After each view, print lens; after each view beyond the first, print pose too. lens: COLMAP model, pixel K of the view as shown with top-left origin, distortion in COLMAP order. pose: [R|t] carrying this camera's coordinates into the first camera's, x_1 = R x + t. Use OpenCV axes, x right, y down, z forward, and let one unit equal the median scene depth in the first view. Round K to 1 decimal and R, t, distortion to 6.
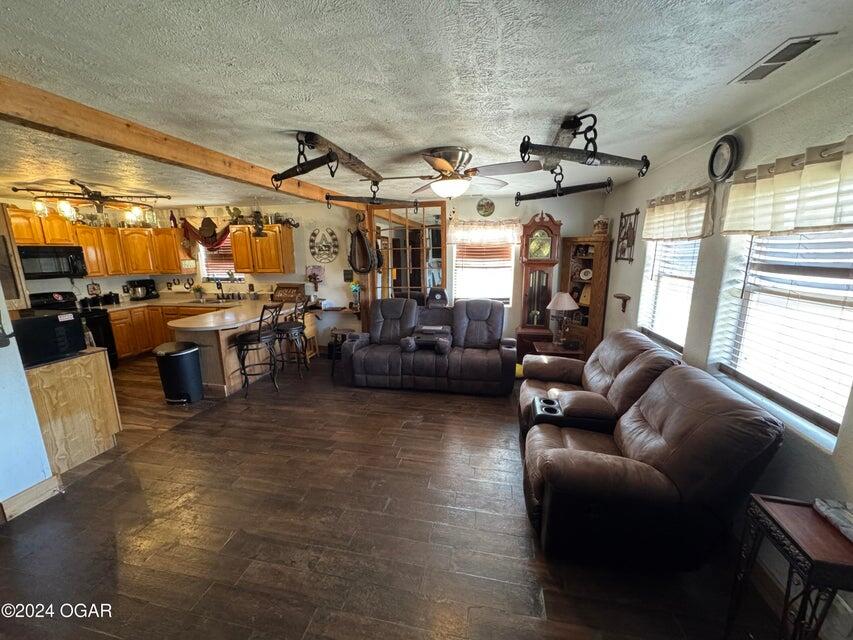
lens RADIAL K [[340.2, 0, 425.4], [0, 340.2, 321.6], [0, 0, 1]] dist [0.000308, -0.000051]
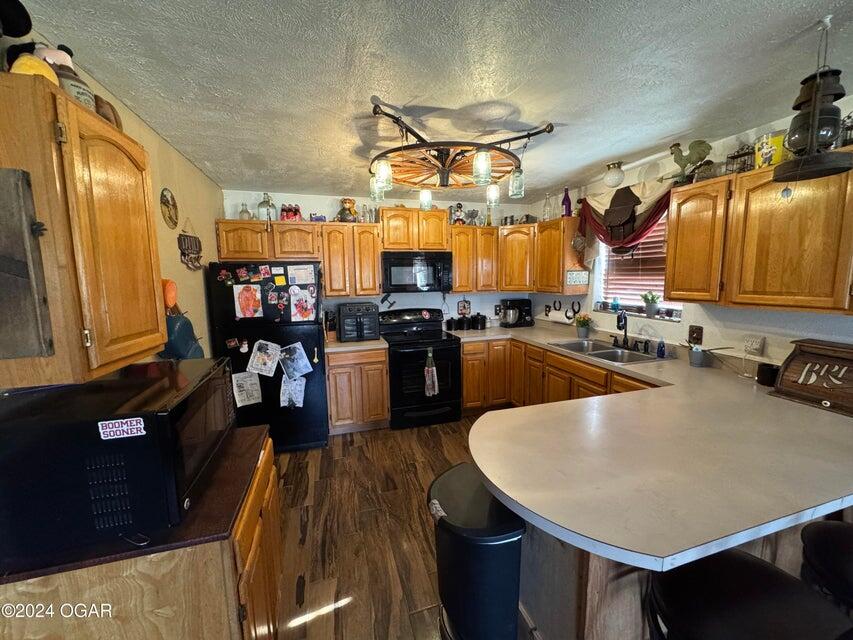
lens RADIAL K [[340.2, 0, 427.6], [0, 340.2, 315.1], [0, 0, 1]] dist [0.000308, -0.000051]
pose [[0.487689, 0.108302, -0.866274, -0.318192], [-0.169820, 0.985090, 0.027552, -0.081339], [0.856342, 0.133673, 0.498809, 0.512785]]
